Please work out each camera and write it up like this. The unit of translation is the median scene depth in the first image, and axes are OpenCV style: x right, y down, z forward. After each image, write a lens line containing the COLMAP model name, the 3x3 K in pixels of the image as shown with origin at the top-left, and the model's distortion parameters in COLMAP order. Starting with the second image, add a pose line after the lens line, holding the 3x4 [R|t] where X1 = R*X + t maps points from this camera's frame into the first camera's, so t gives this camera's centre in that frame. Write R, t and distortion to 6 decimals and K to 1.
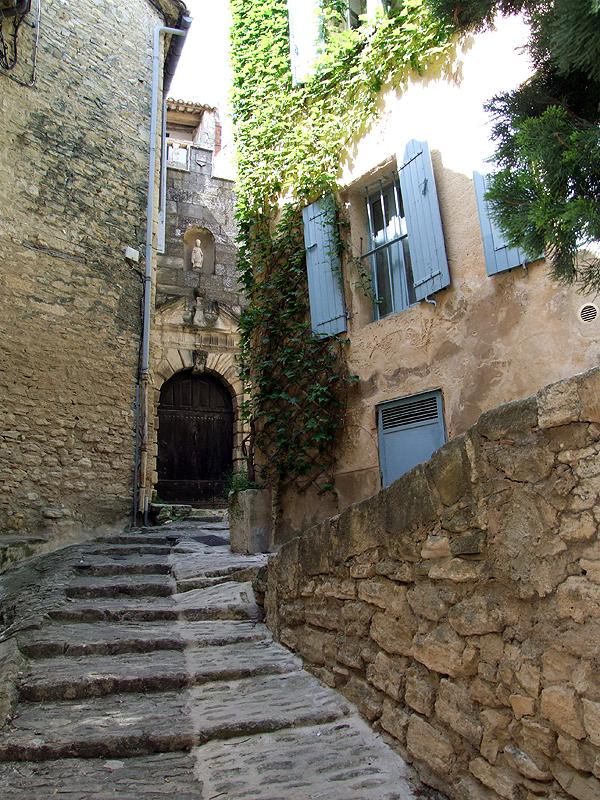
lens RADIAL K [[751.8, 0, 300.0], [0, 751.8, 400.0], [0, 0, 1]] dist [-0.197821, 0.266340]
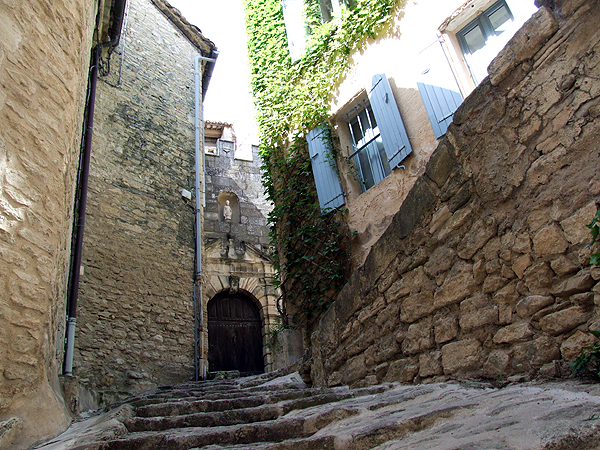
lens RADIAL K [[563.8, 0, 307.5], [0, 563.8, 241.5], [0, 0, 1]] dist [-0.197821, 0.266340]
pose [[0.995099, -0.084377, 0.051556, -0.062031], [0.095590, 0.954265, -0.283269, 0.238518], [-0.025297, 0.286809, 0.957654, -0.017503]]
